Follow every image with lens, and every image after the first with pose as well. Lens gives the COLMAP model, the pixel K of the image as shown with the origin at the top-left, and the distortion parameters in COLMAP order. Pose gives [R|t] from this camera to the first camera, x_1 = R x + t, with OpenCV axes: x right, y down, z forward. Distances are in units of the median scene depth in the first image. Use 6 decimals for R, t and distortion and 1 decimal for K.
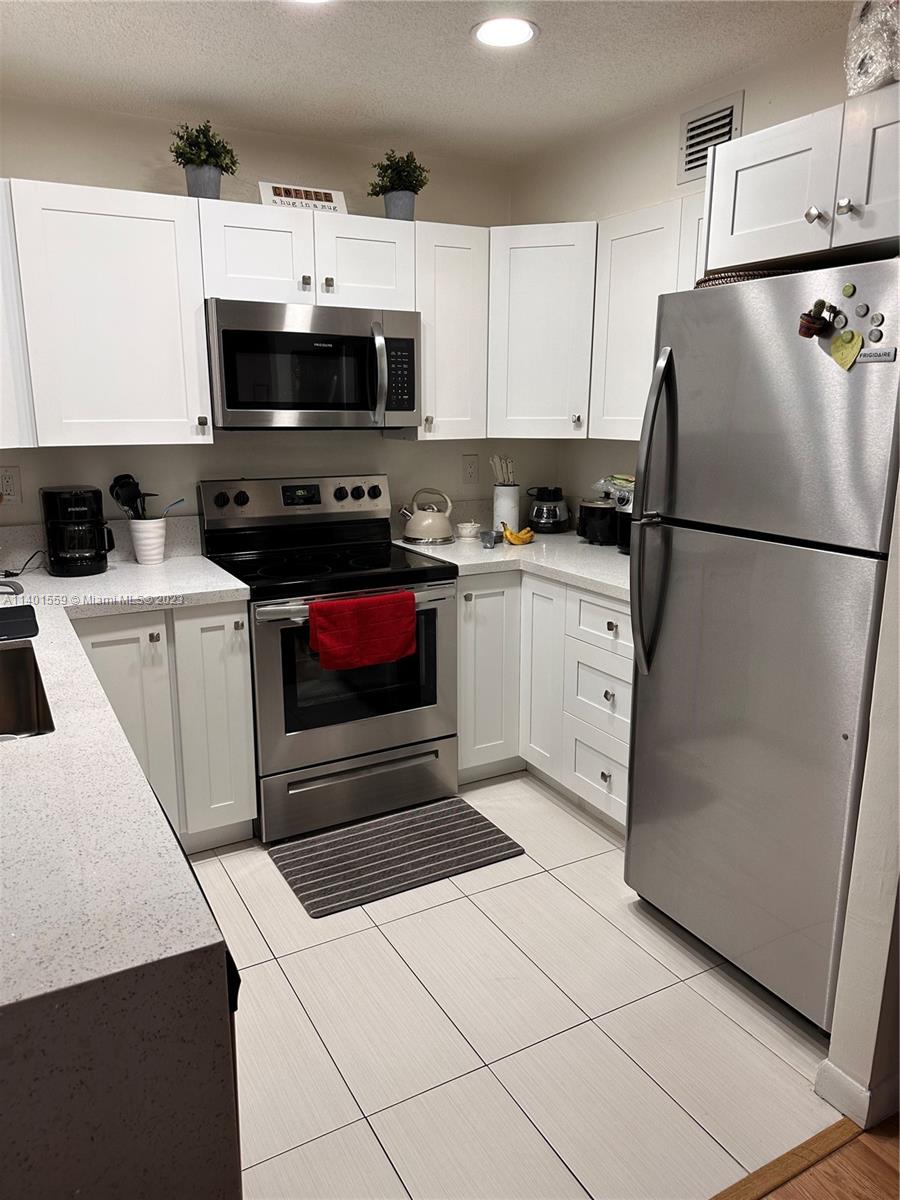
lens RADIAL K [[836.7, 0, 443.2], [0, 836.7, 602.7], [0, 0, 1]] dist [0.152158, -0.276995]
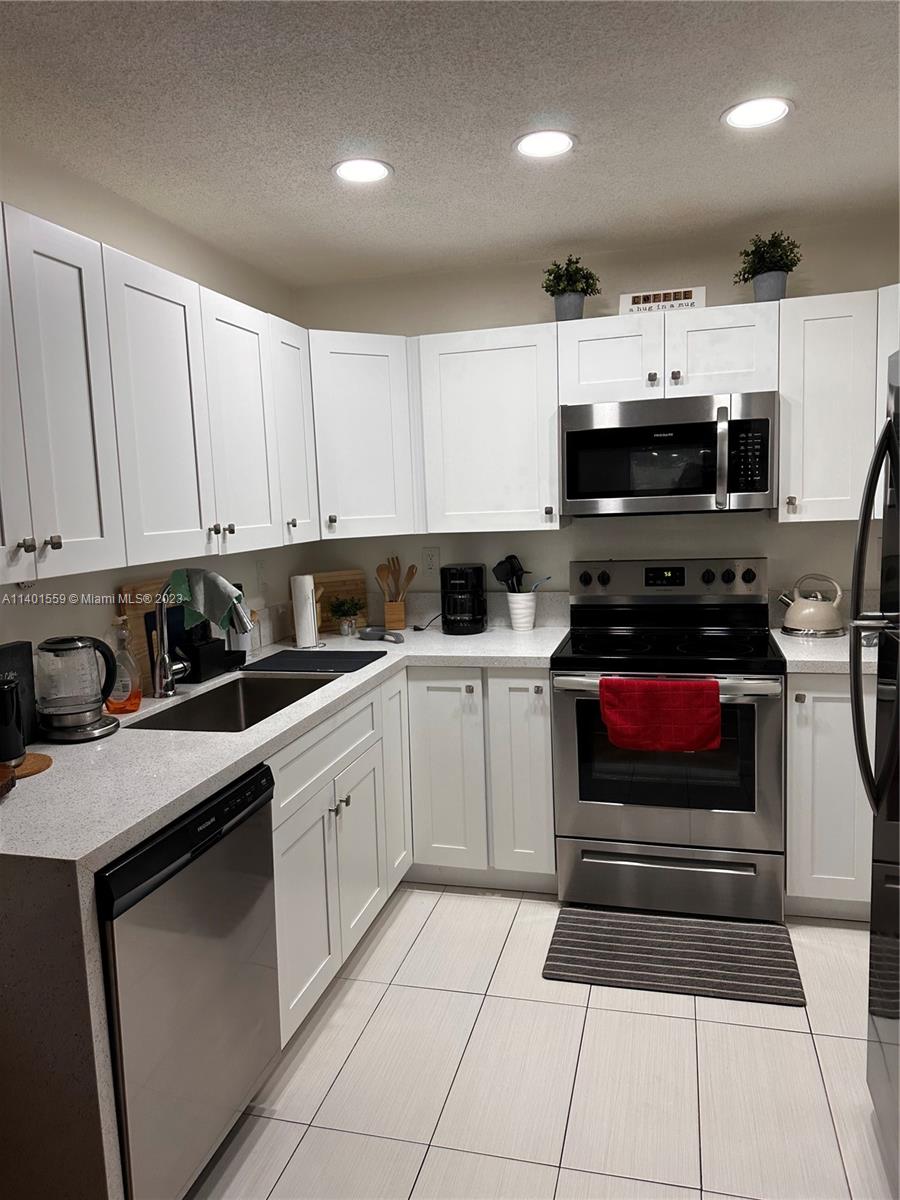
lens RADIAL K [[836.7, 0, 443.2], [0, 836.7, 602.7], [0, 0, 1]] dist [0.152158, -0.276995]
pose [[0.716500, 0.060823, -0.694931, 0.405670], [-0.122855, 0.991623, -0.039877, -0.026021], [0.686684, 0.113947, 0.717970, 0.095550]]
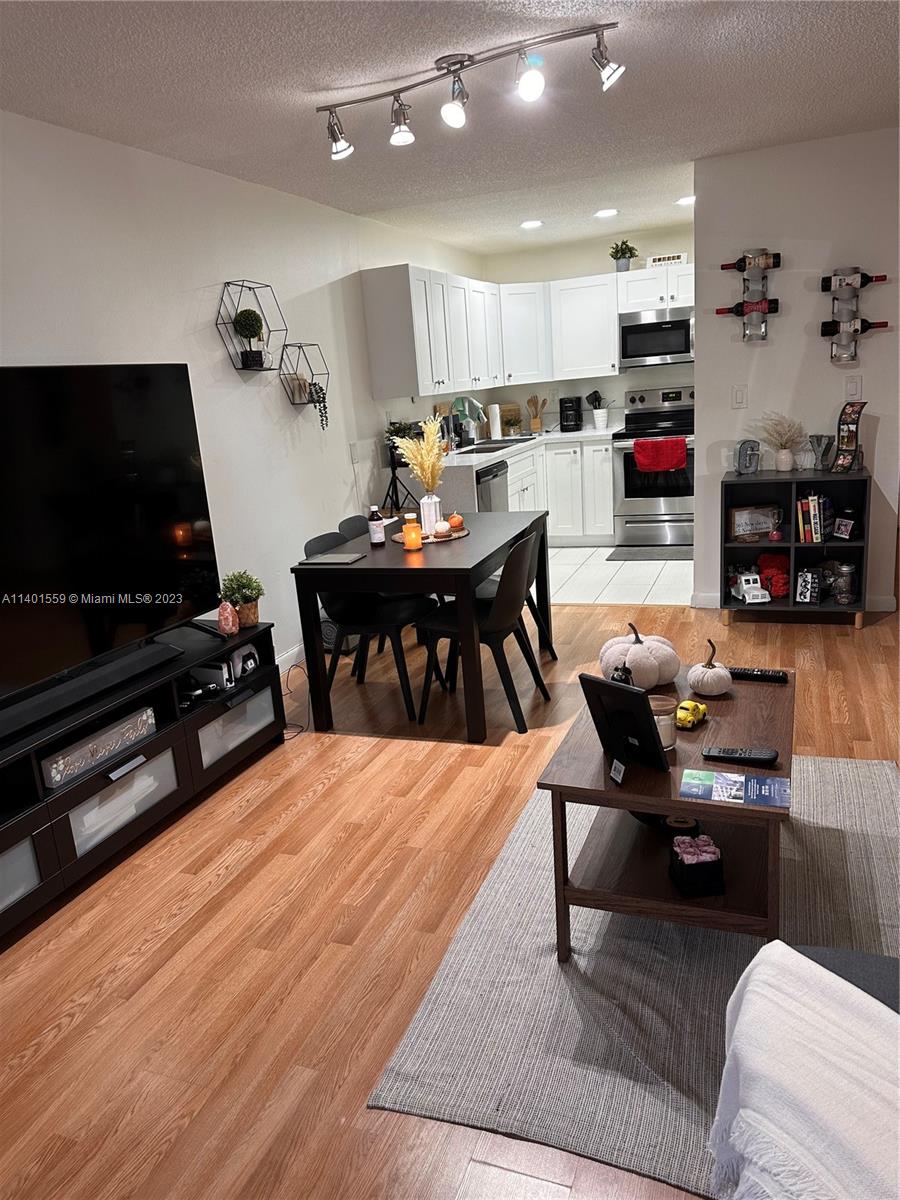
lens RADIAL K [[836.7, 0, 443.2], [0, 836.7, 602.7], [0, 0, 1]] dist [0.152158, -0.276995]
pose [[0.637771, 0.147699, -0.755932, 1.309291], [-0.096666, 0.989031, 0.111687, 0.226827], [0.764136, 0.001842, 0.645052, -0.909936]]
